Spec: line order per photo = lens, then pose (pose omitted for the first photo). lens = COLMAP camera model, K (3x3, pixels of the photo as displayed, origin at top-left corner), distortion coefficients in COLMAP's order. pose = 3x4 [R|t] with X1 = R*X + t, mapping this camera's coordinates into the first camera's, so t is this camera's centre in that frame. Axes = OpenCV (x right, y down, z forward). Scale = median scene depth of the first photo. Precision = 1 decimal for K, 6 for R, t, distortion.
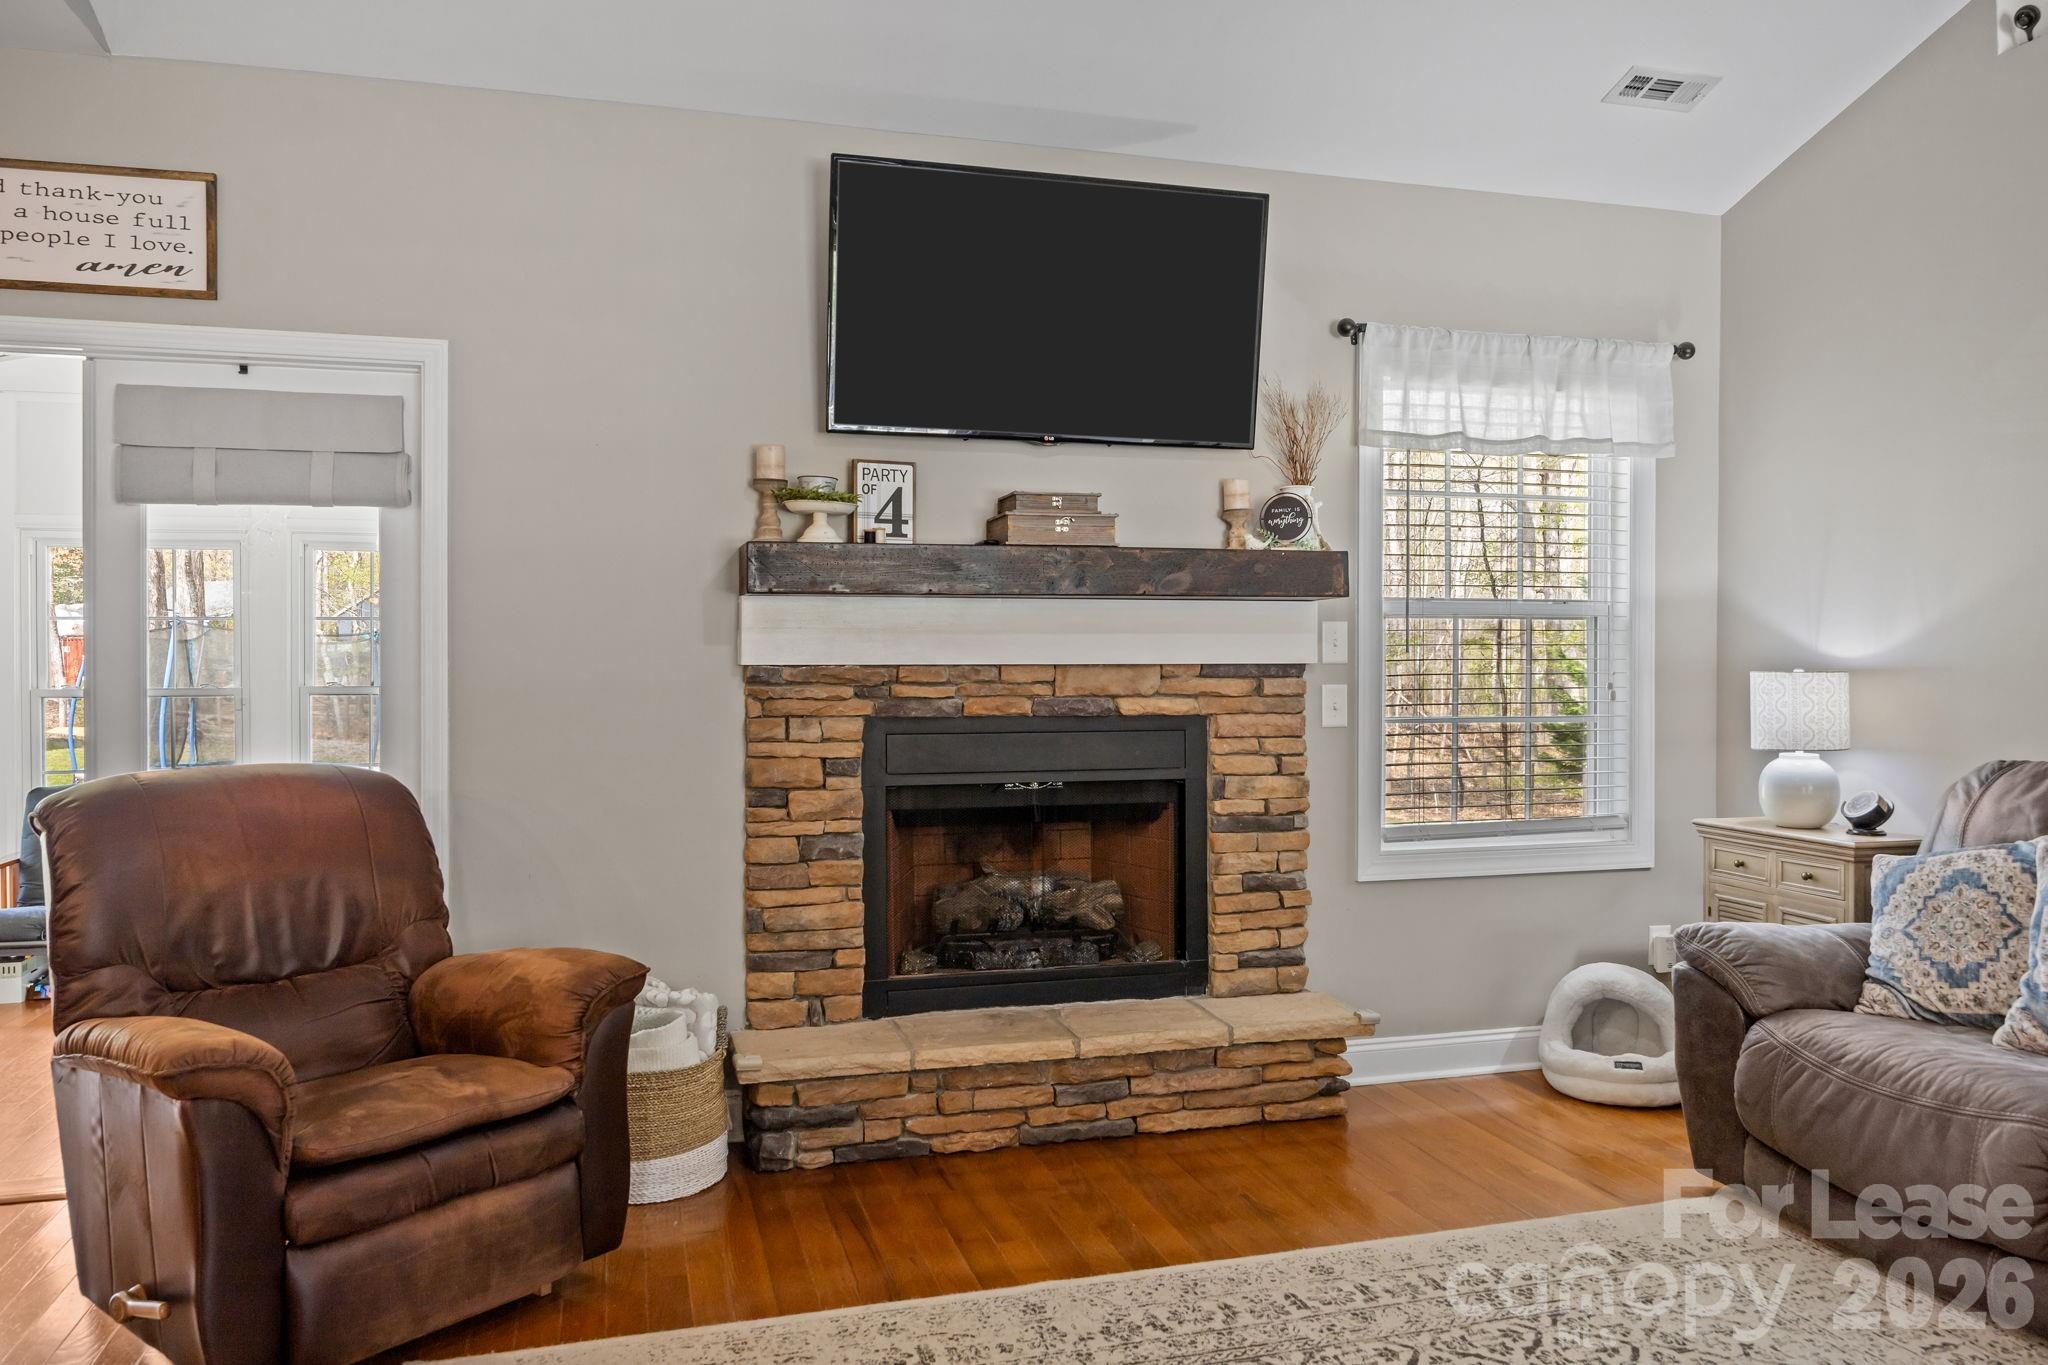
lens RADIAL K [[1466.3, 0, 1031.8], [0, 1466.3, 679.7], [0, 0, 1]] dist [-0.010719, -0.003801]
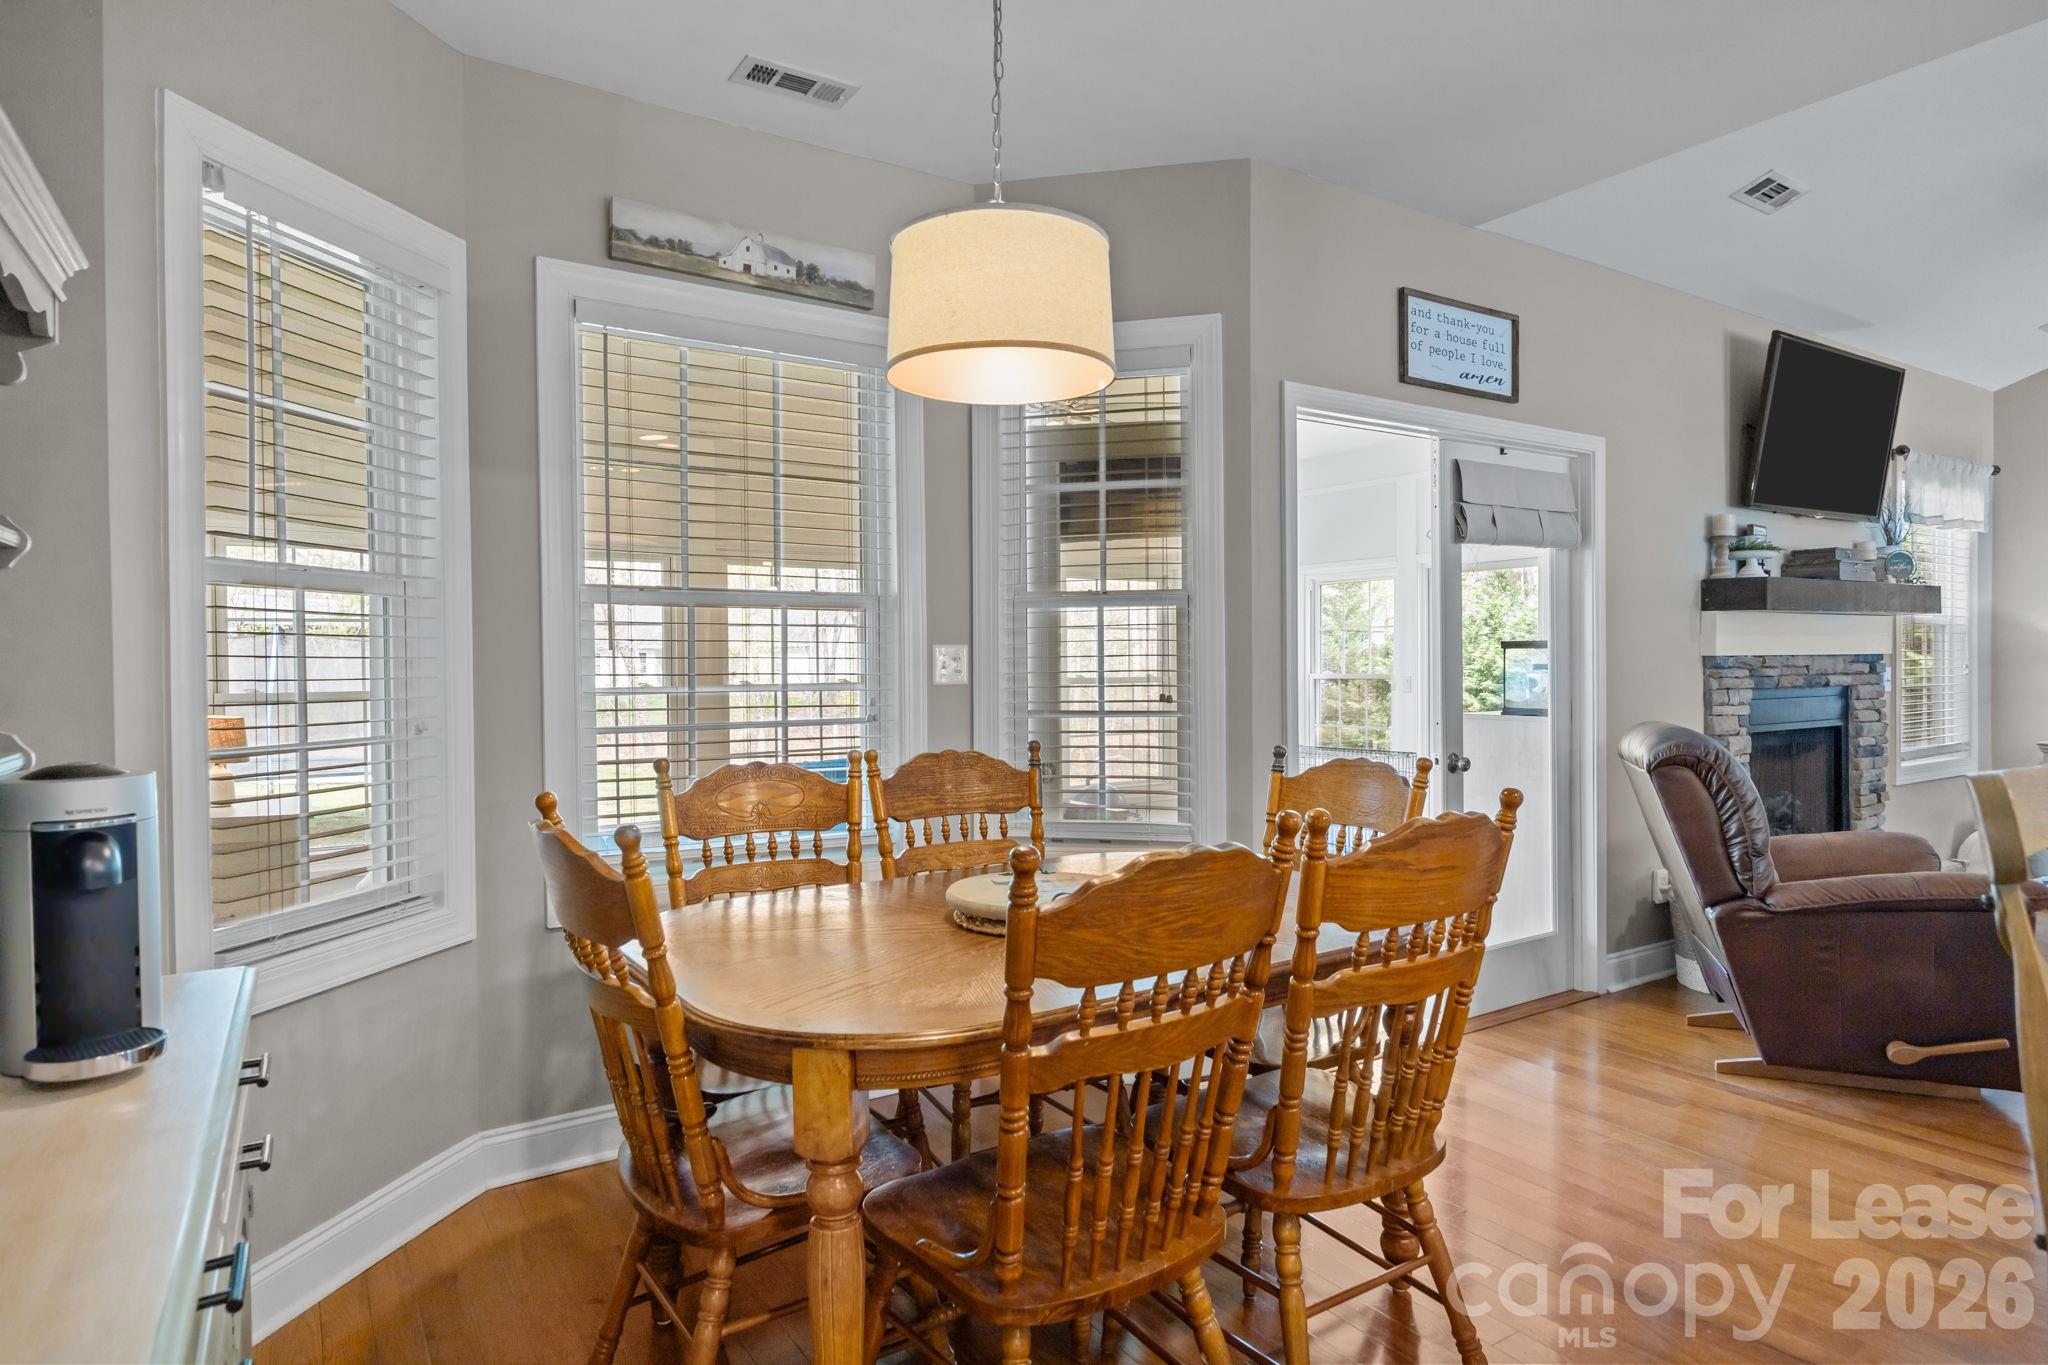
lens RADIAL K [[1174.2, 0, 1042.4], [0, 1174.2, 668.1], [0, 0, 1]] dist [0.008214, -0.000746]
pose [[0.948837, -0.009702, 0.315617, -1.189301], [0.011840, 0.999918, -0.004859, 0.000383], [-0.315544, 0.008347, 0.948874, 0.043671]]
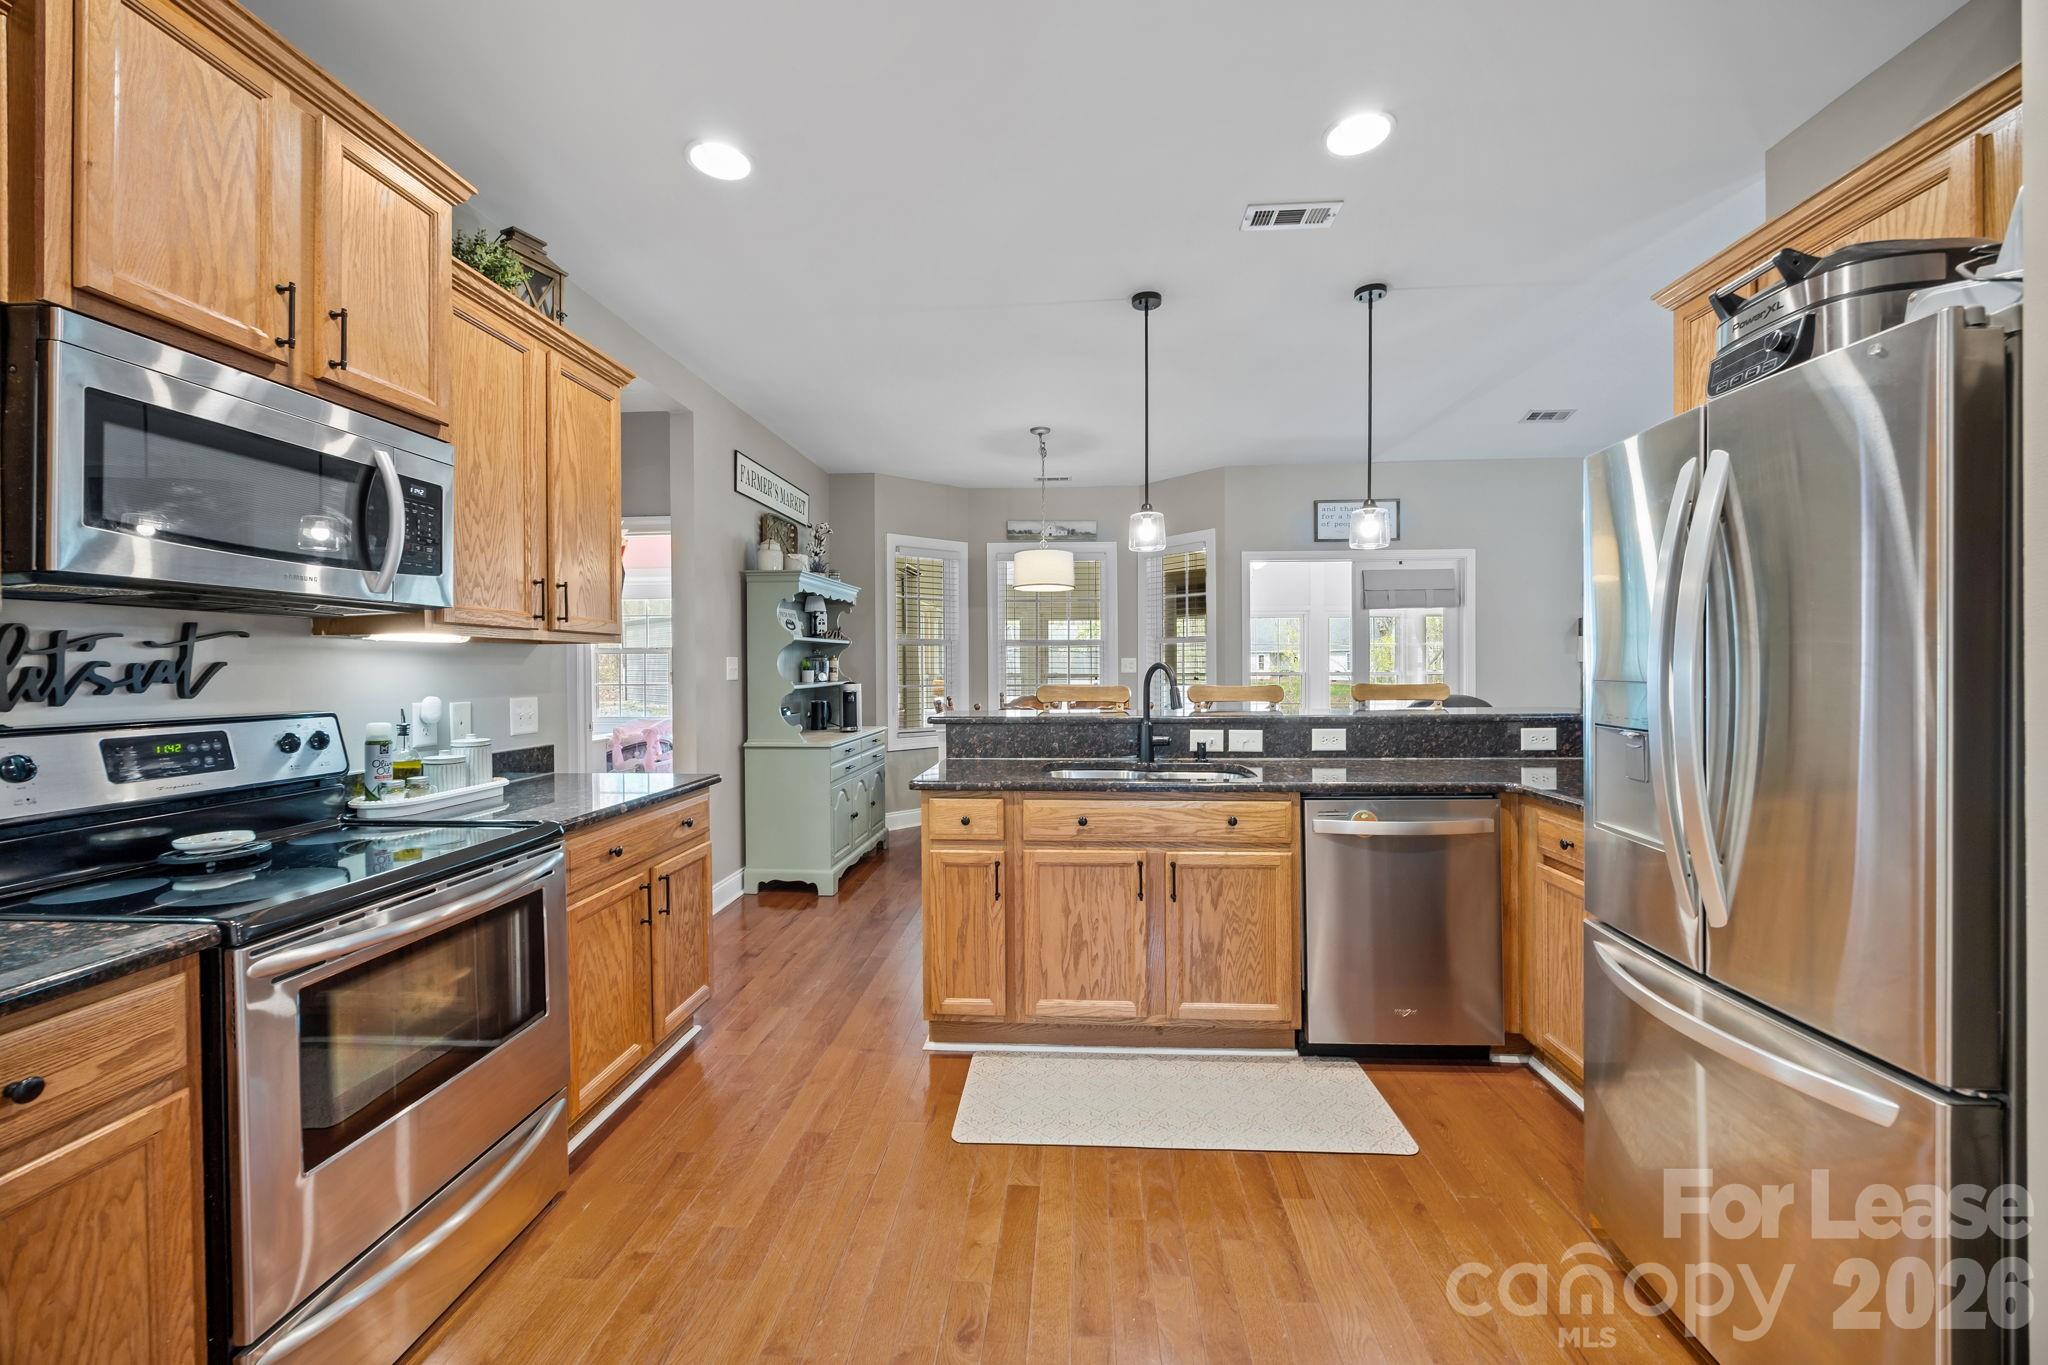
lens RADIAL K [[775.4, 0, 1026.9], [0, 775.4, 669.6], [0, 0, 1]] dist [-0.003860, 0.000281]
pose [[0.948440, -0.003216, -0.316941, -0.678143], [0.001874, 0.999988, -0.004537, 0.008892], [0.316952, 0.003709, 0.948434, -0.653145]]
